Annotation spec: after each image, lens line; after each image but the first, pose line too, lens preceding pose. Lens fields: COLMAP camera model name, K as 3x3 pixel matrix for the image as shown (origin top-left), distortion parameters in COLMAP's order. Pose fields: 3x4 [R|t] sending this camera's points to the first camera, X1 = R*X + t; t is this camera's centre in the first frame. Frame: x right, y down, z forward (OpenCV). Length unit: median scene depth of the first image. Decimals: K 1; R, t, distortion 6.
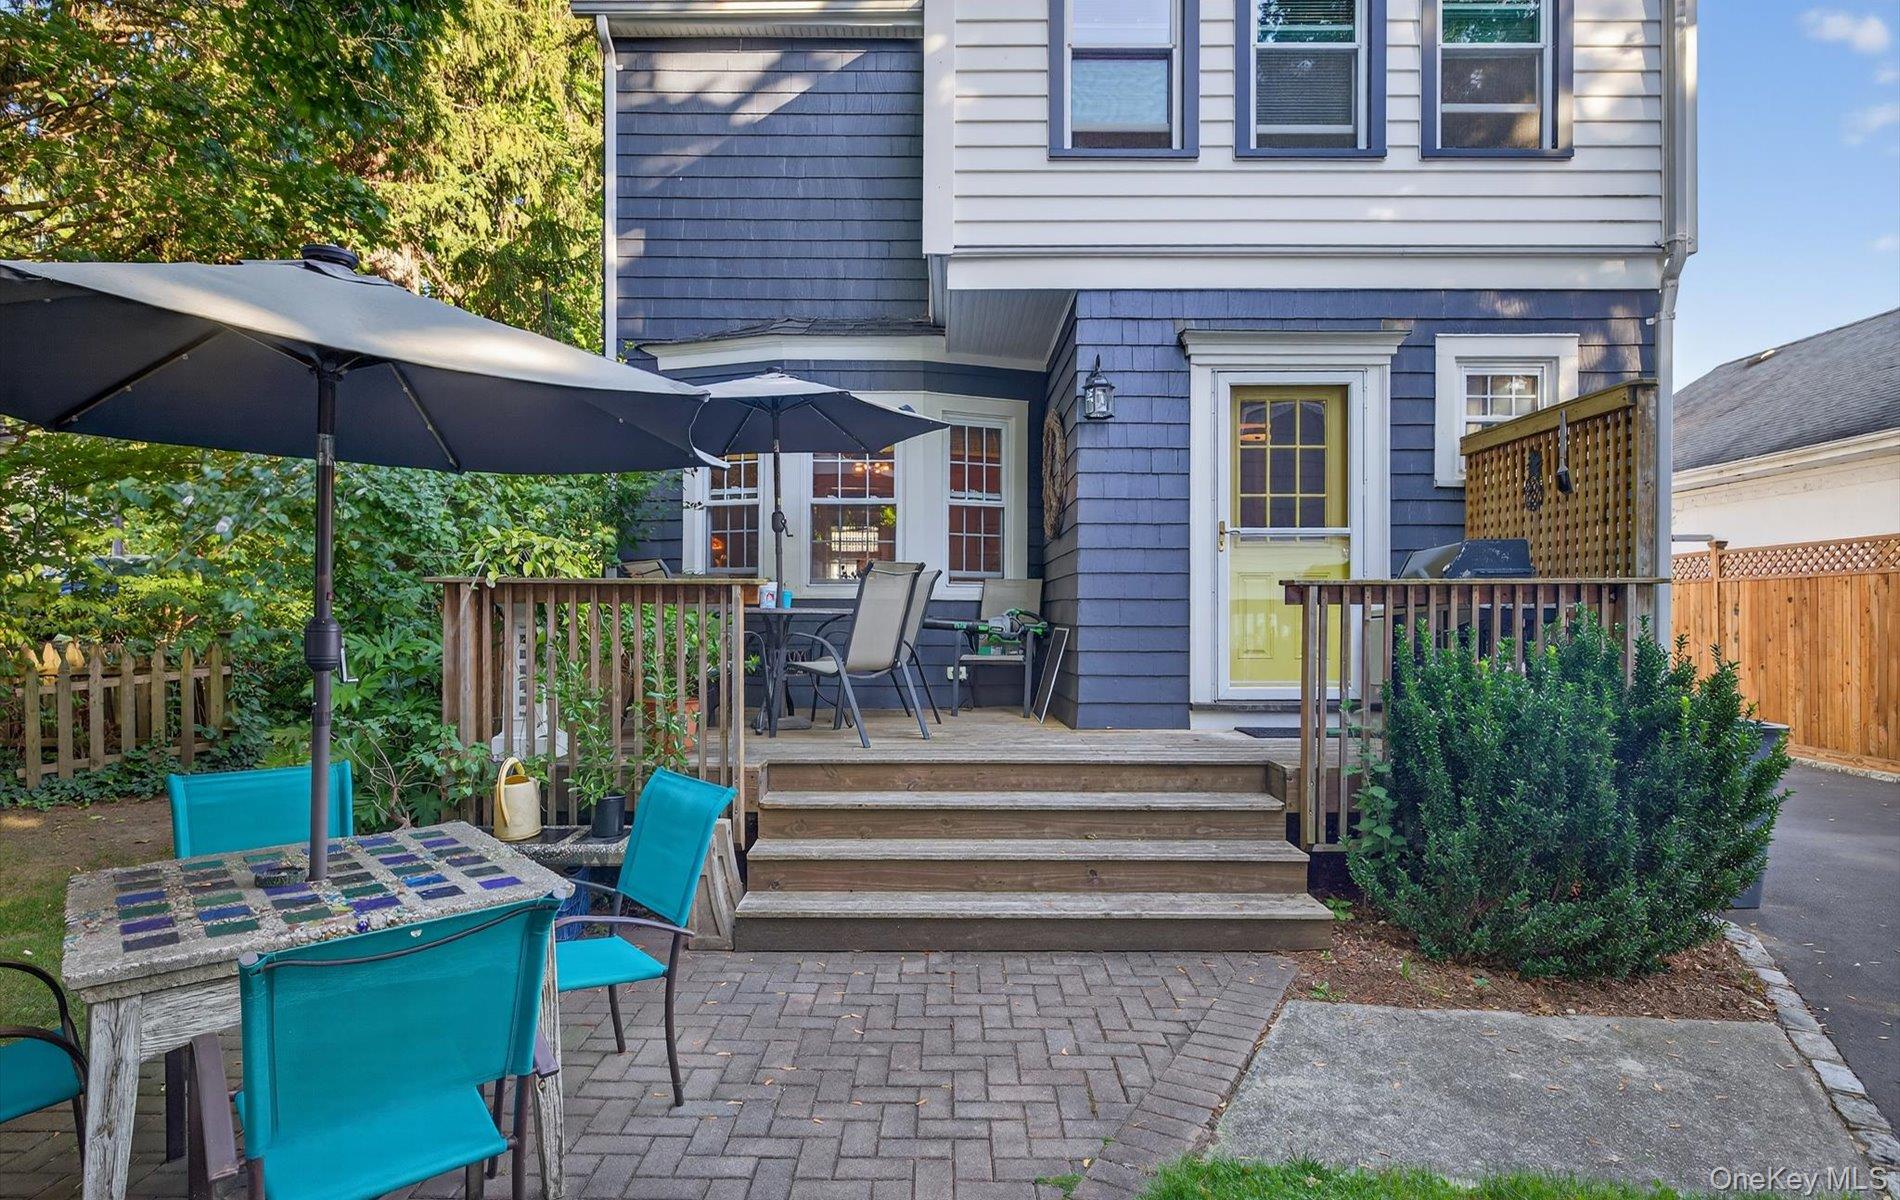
lens RADIAL K [[1001.2, 0, 927.2], [0, 1001.2, 629.3], [0, 0, 1]] dist [0.002793, 0.001059]
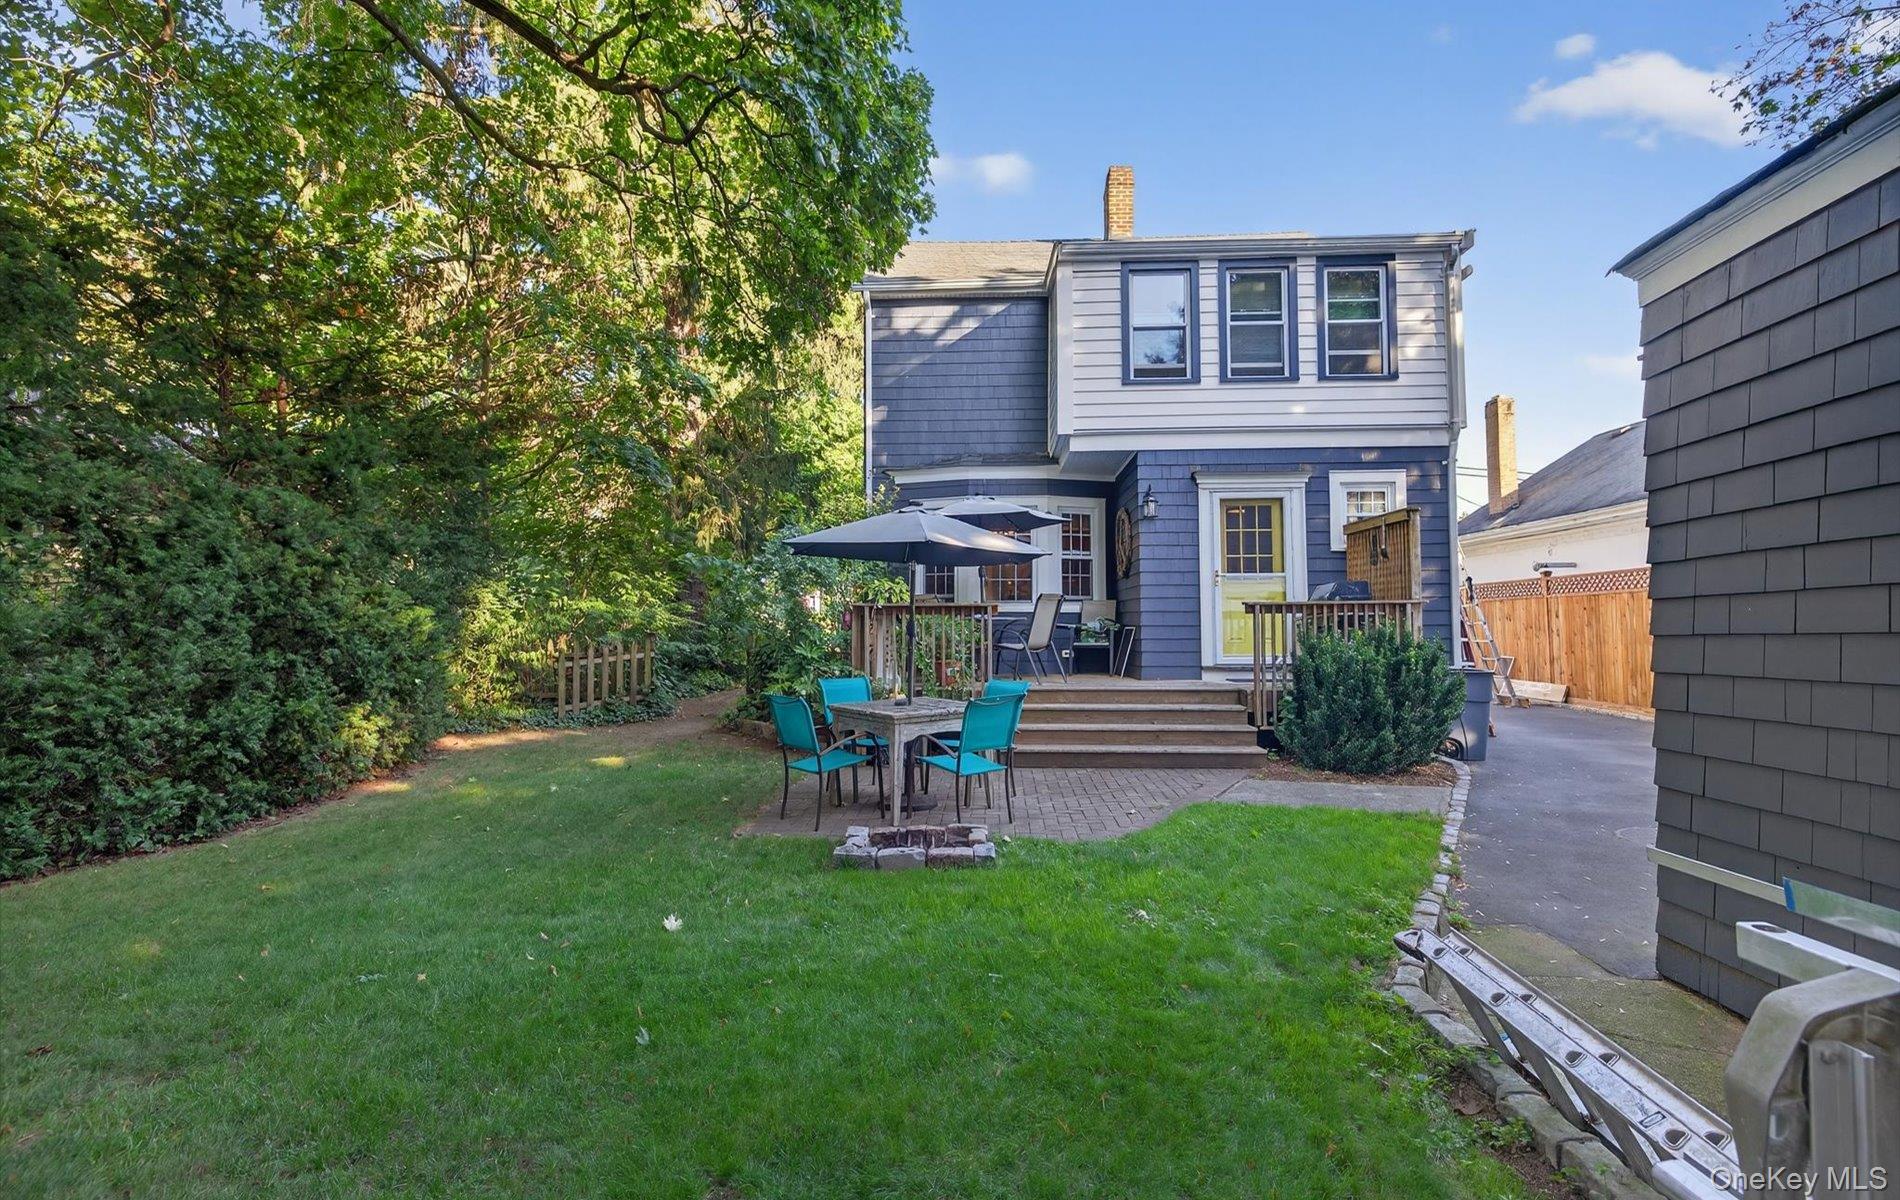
lens RADIAL K [[894.0, 0, 925.1], [0, 894.0, 597.5], [0, 0, 1]] dist [0.001027, -0.000016]
pose [[0.998991, -0.006813, -0.044398, -0.182993], [0.004794, 0.998956, -0.045426, 0.018041], [0.044662, 0.045167, 0.997981, -0.712526]]
